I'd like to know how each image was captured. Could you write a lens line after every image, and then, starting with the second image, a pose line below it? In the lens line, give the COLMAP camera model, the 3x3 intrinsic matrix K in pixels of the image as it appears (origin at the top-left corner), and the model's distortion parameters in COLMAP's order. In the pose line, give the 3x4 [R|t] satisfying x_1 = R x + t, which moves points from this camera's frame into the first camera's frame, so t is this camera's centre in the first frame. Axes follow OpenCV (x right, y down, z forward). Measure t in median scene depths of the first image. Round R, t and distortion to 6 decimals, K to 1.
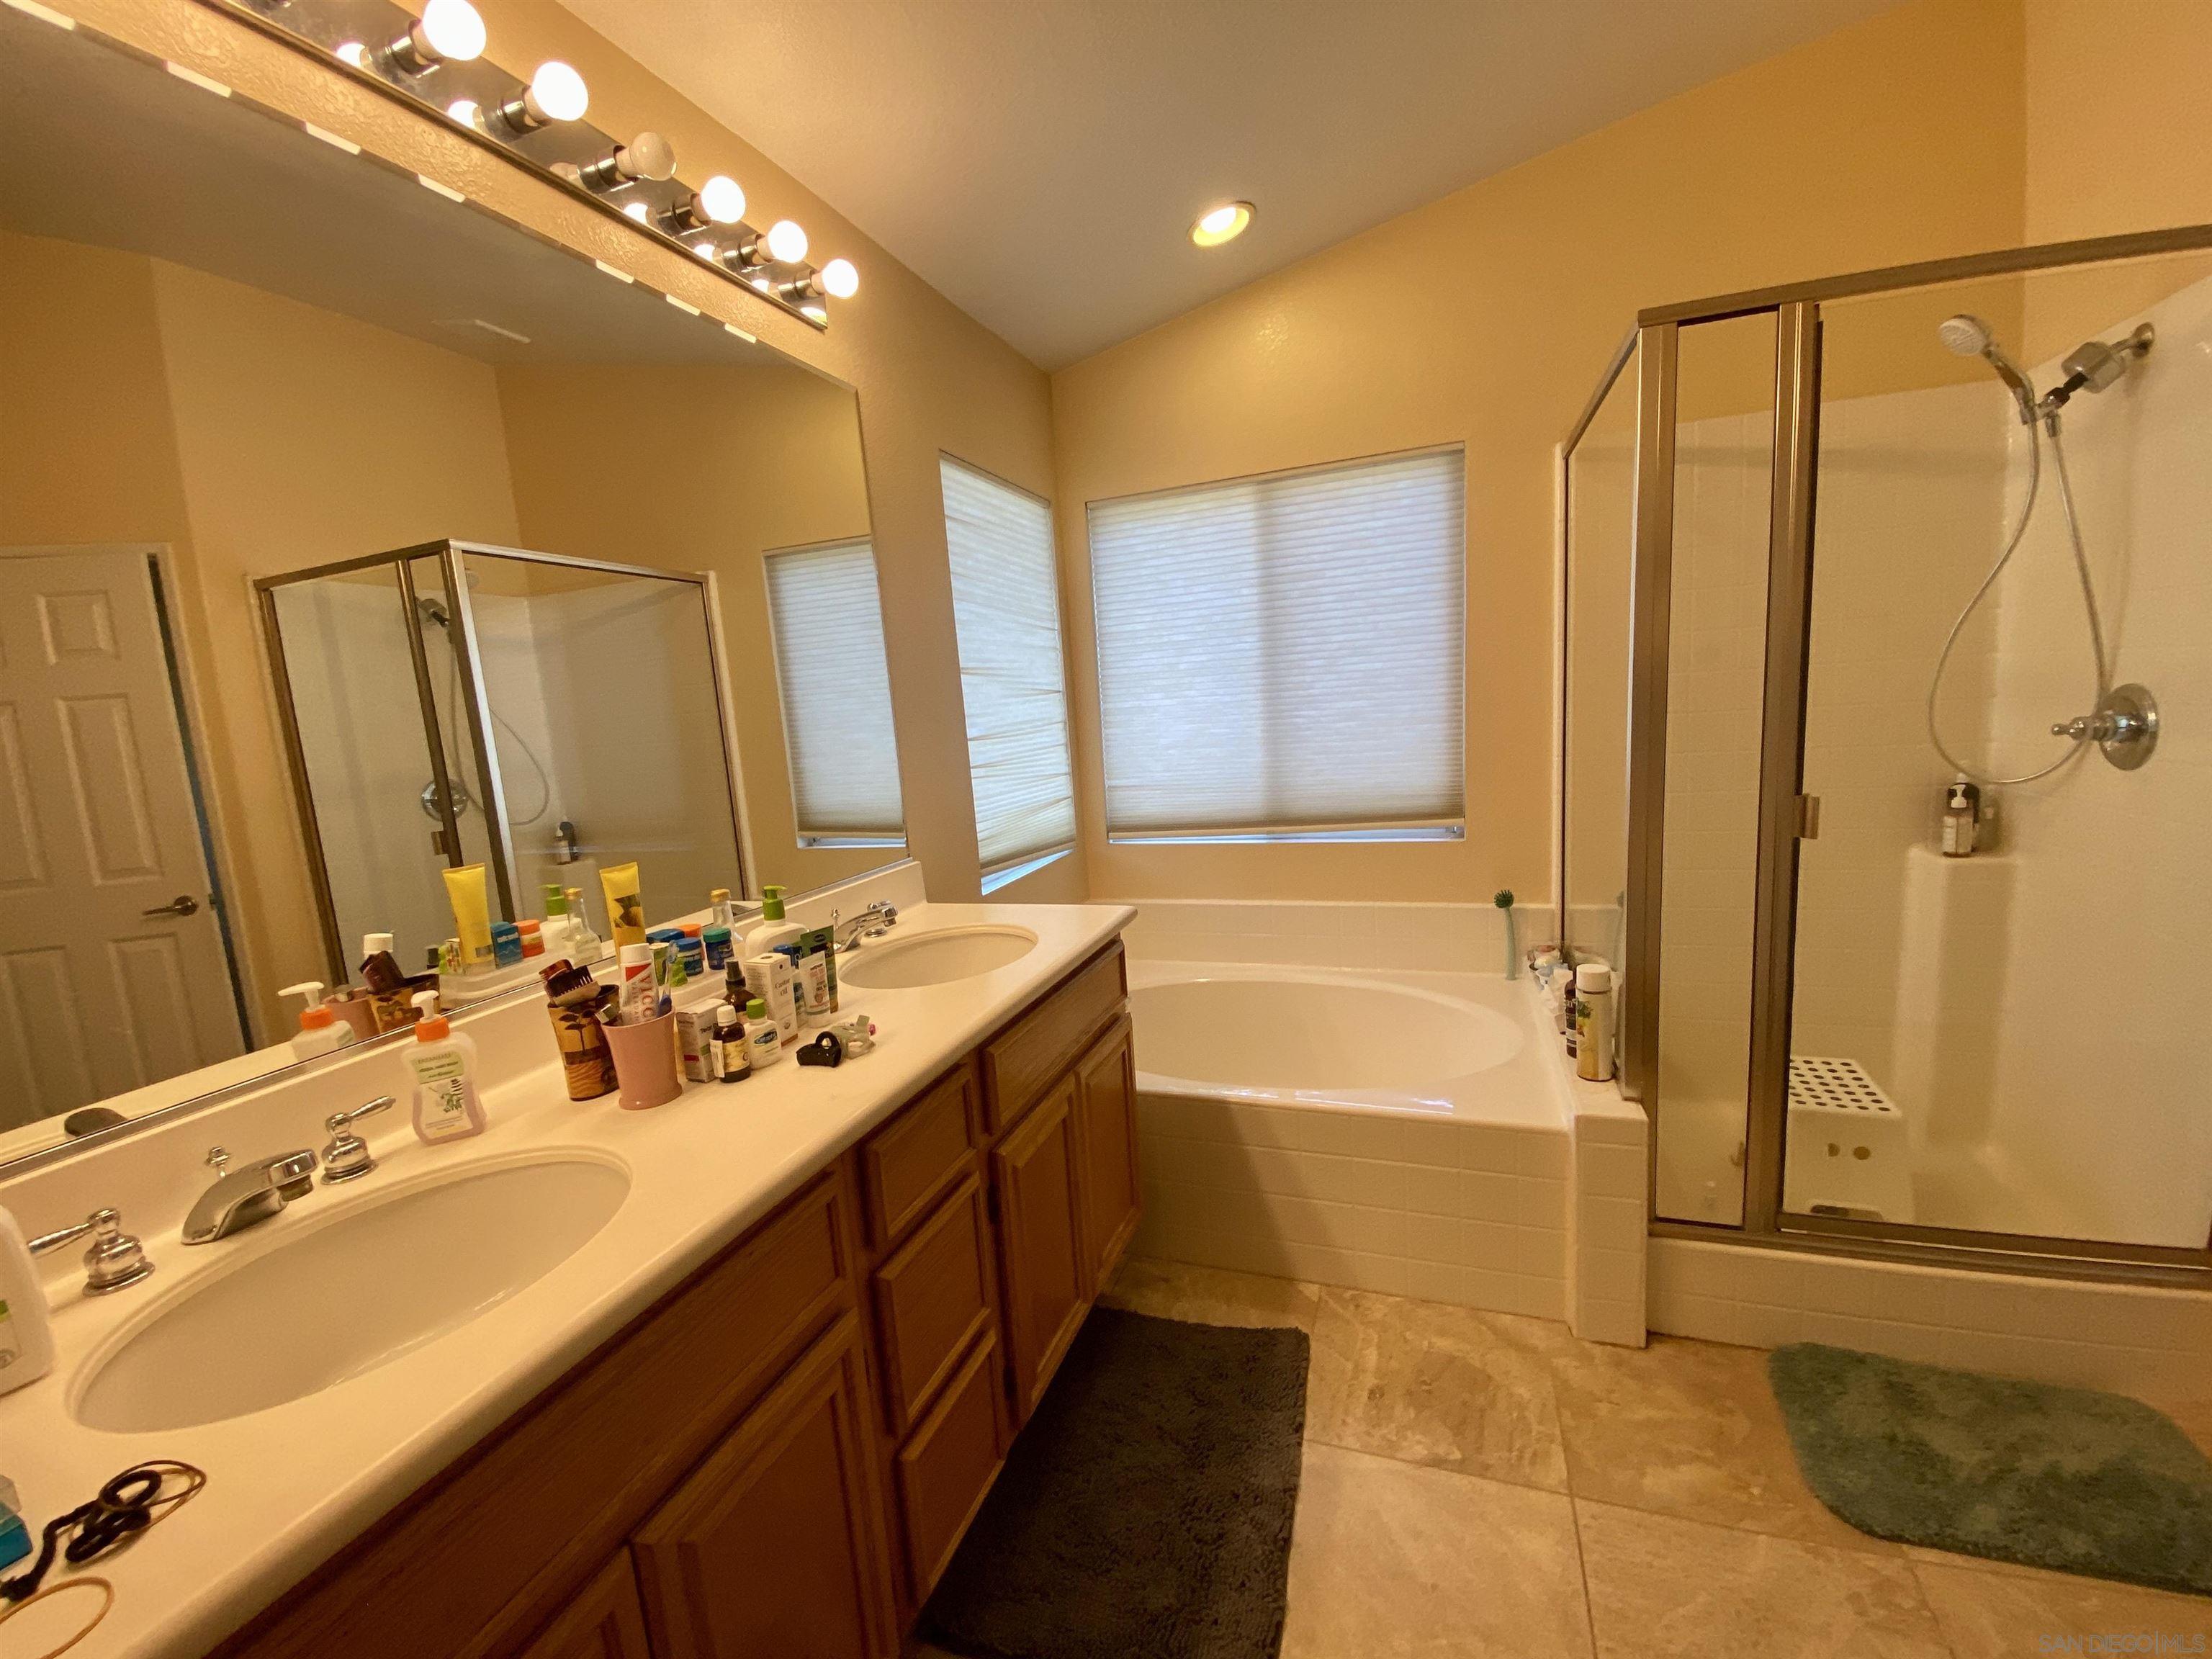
lens RADIAL K [[899.5, 0, 1107.0], [0, 899.5, 839.0], [0, 0, 1]] dist [0.022412, -0.021689]
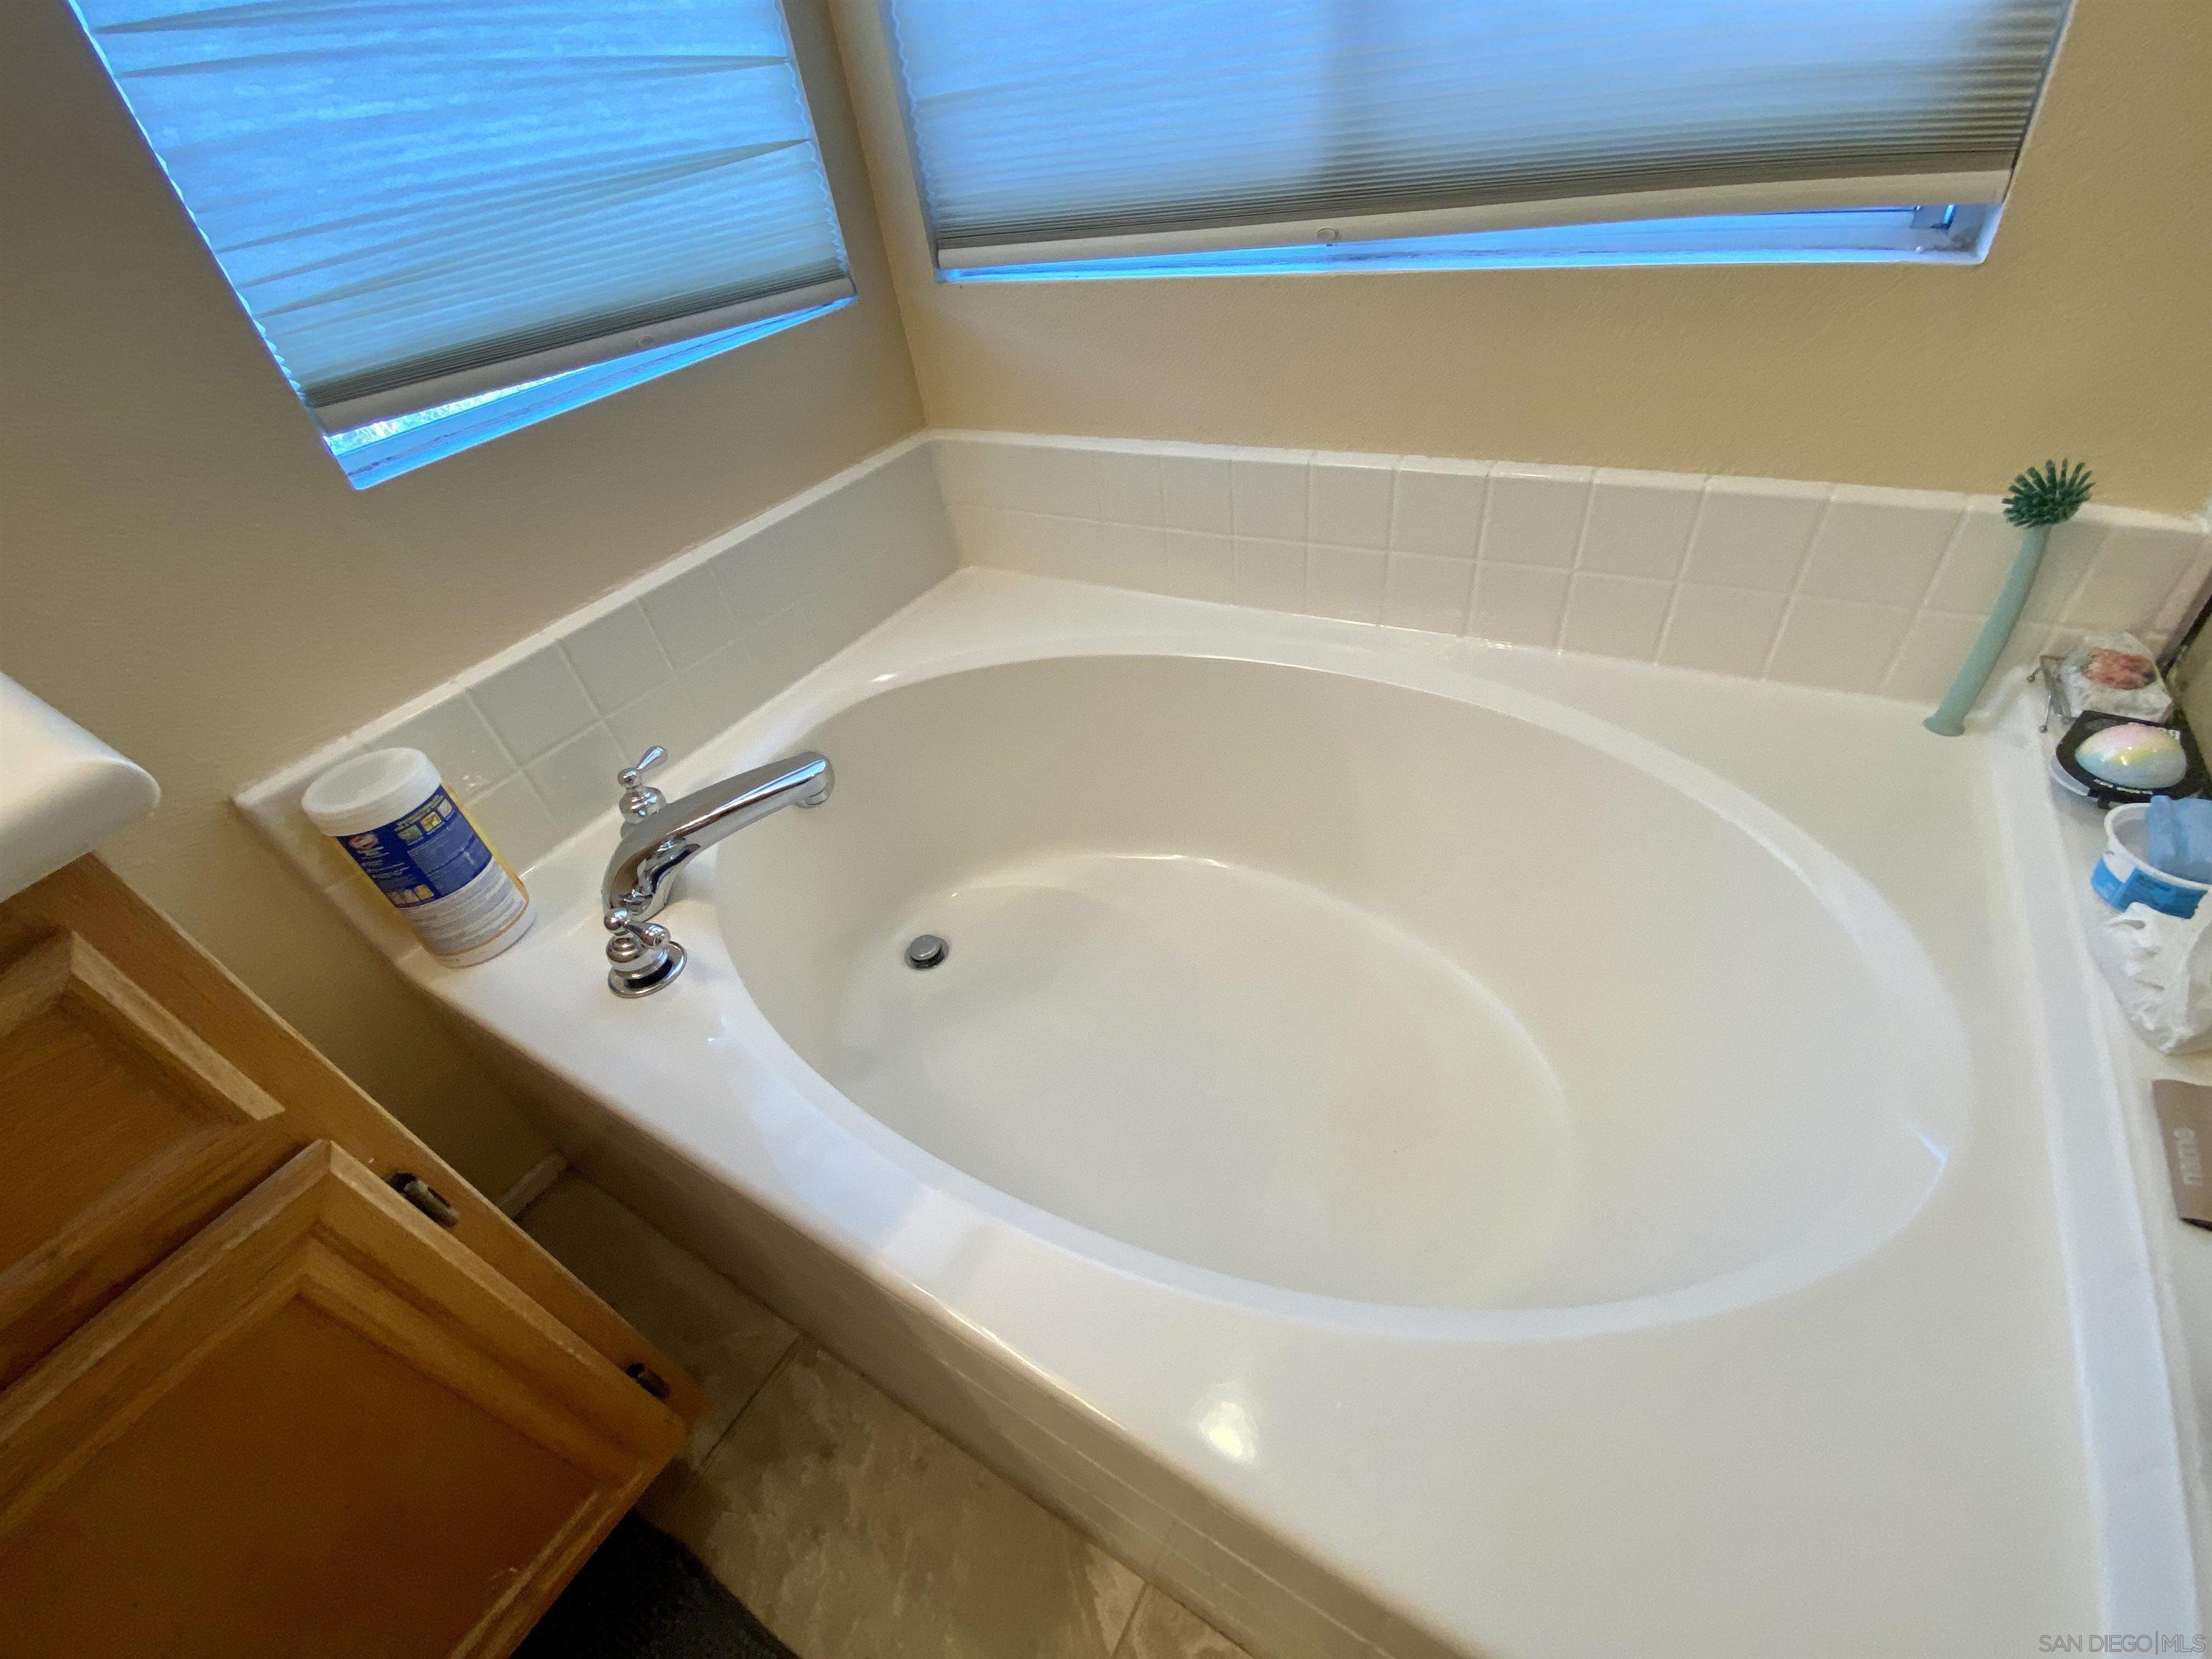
lens RADIAL K [[899.5, 0, 1107.0], [0, 899.5, 839.0], [0, 0, 1]] dist [0.022412, -0.021689]
pose [[0.979653, 0.087114, -0.180807, 0.298337], [0.028203, 0.832192, 0.553770, -0.014898], [0.198707, -0.547602, 0.812802, 0.949630]]
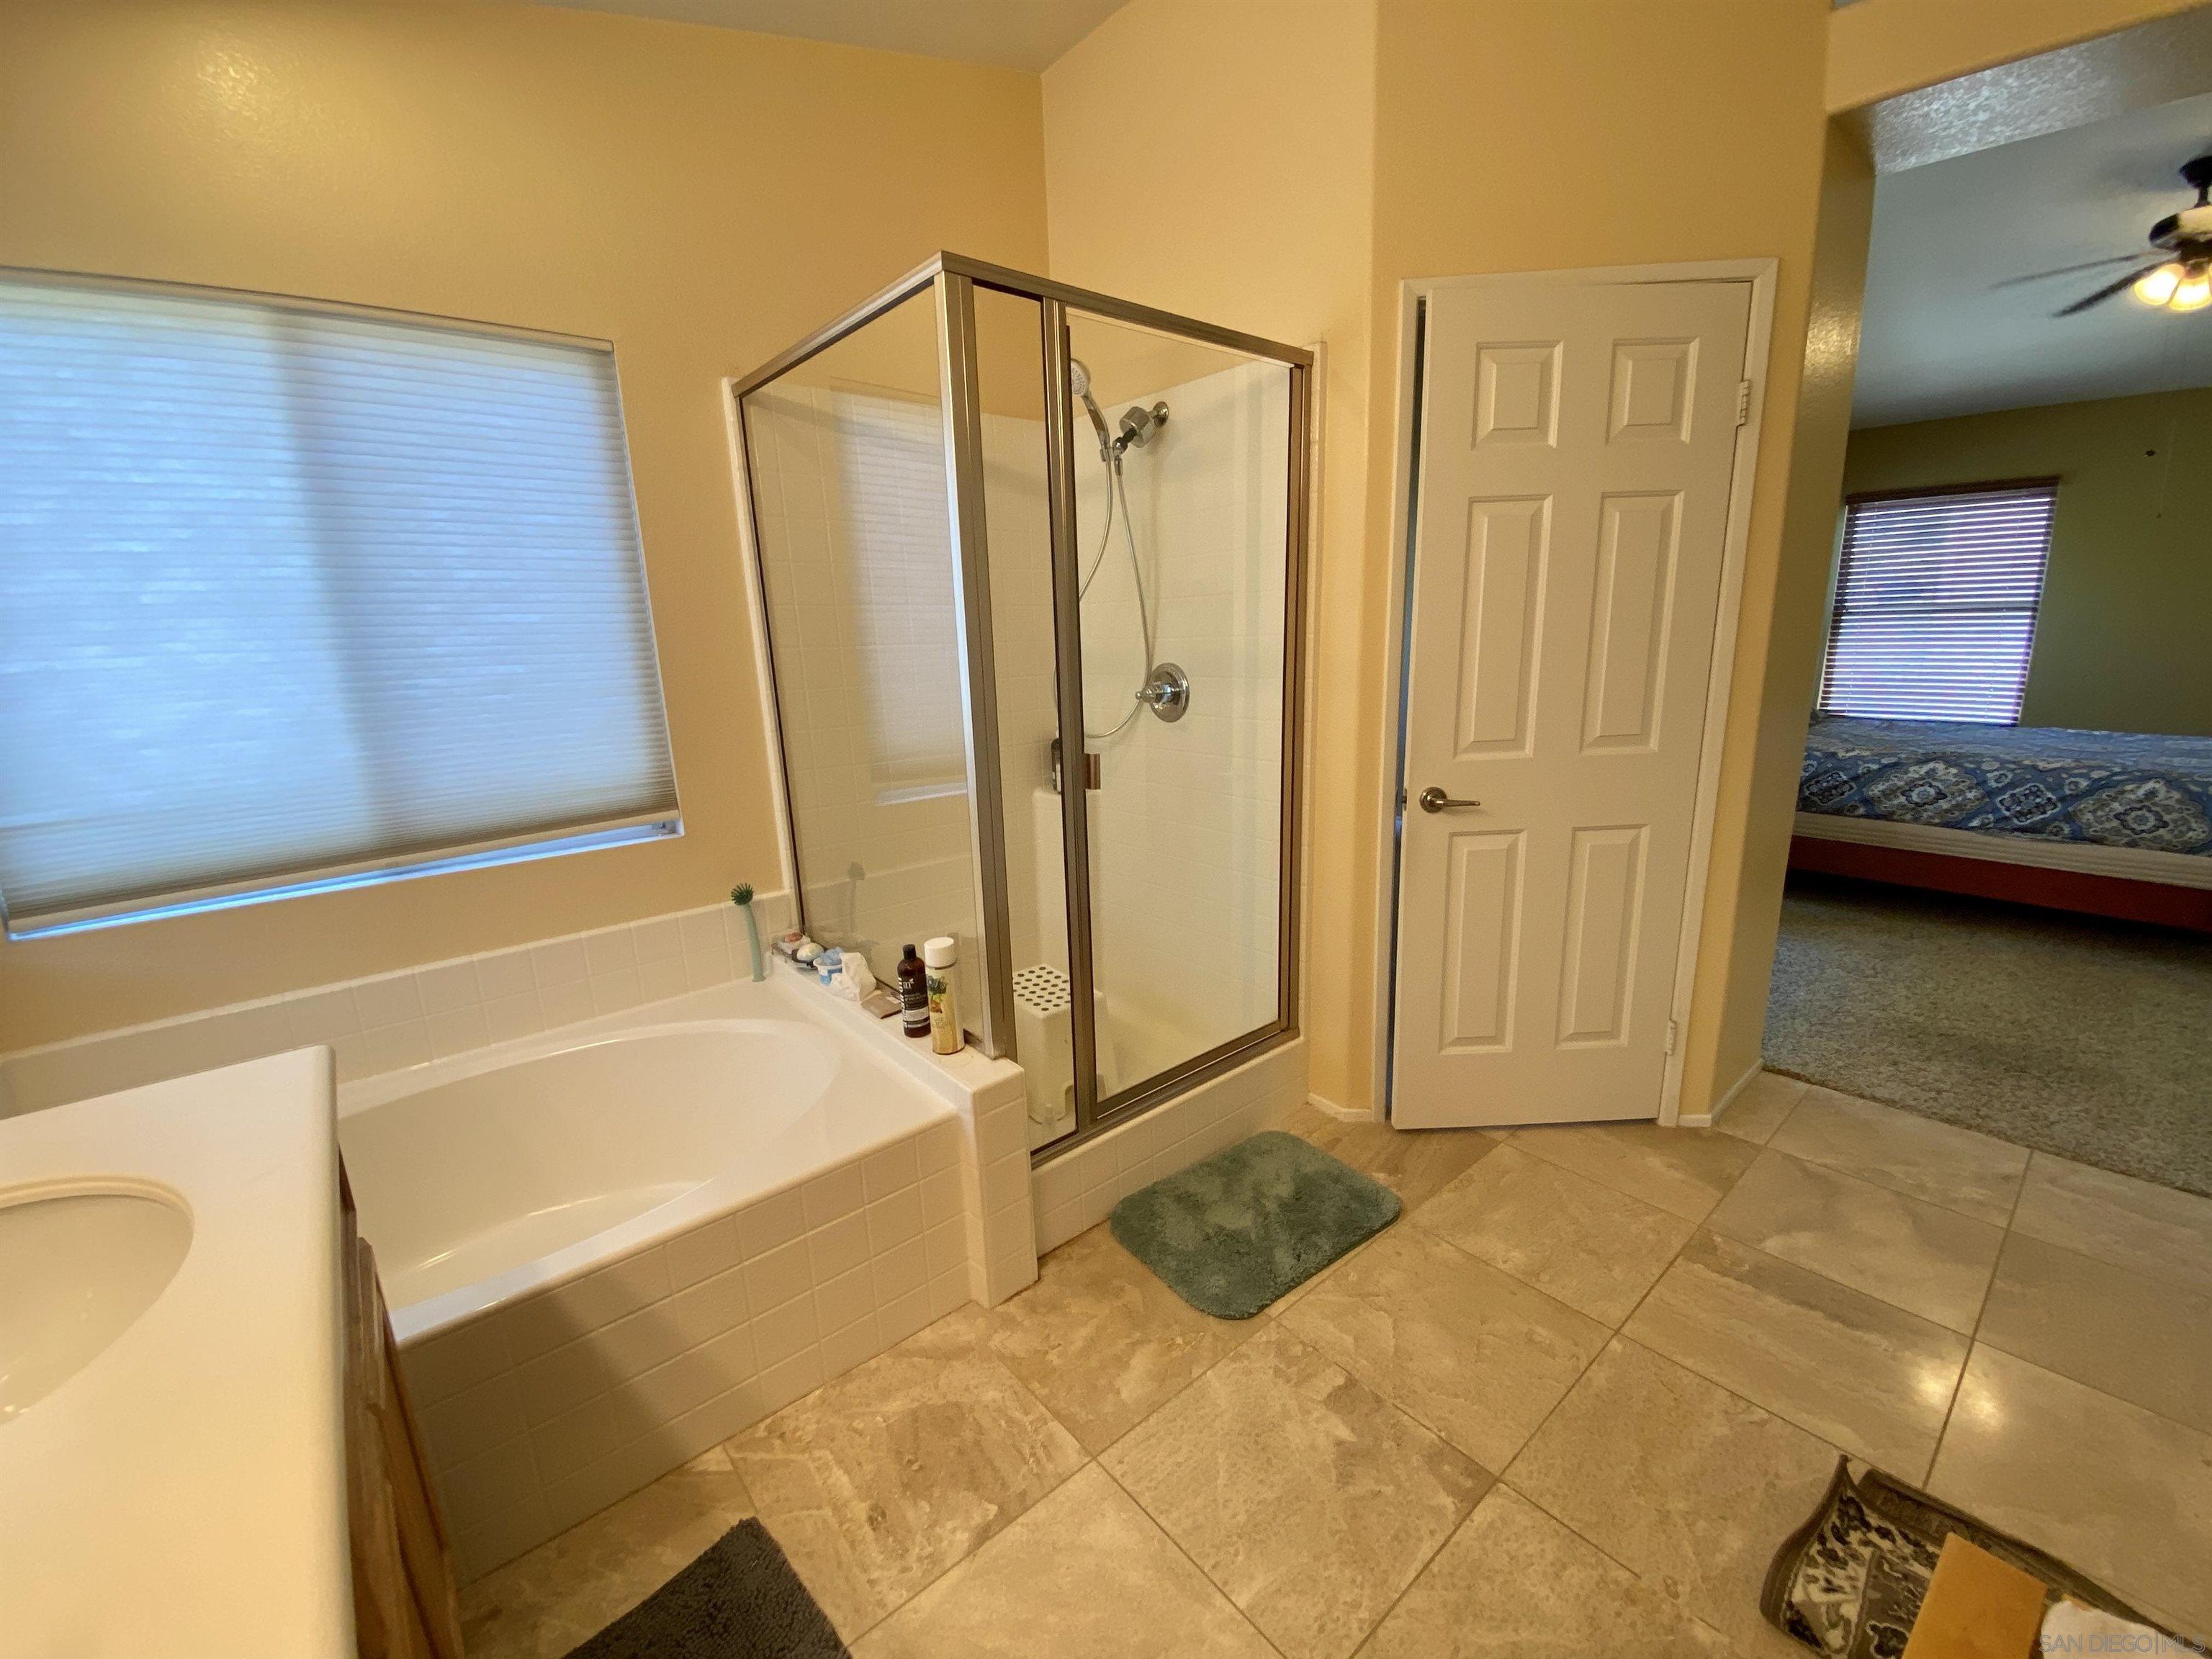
lens RADIAL K [[899.5, 0, 1107.0], [0, 899.5, 839.0], [0, 0, 1]] dist [0.022412, -0.021689]
pose [[0.496589, -0.143545, 0.856034, -0.197352], [0.124556, 0.987808, 0.093386, -0.036967], [-0.859002, 0.060249, 0.508414, 0.355304]]
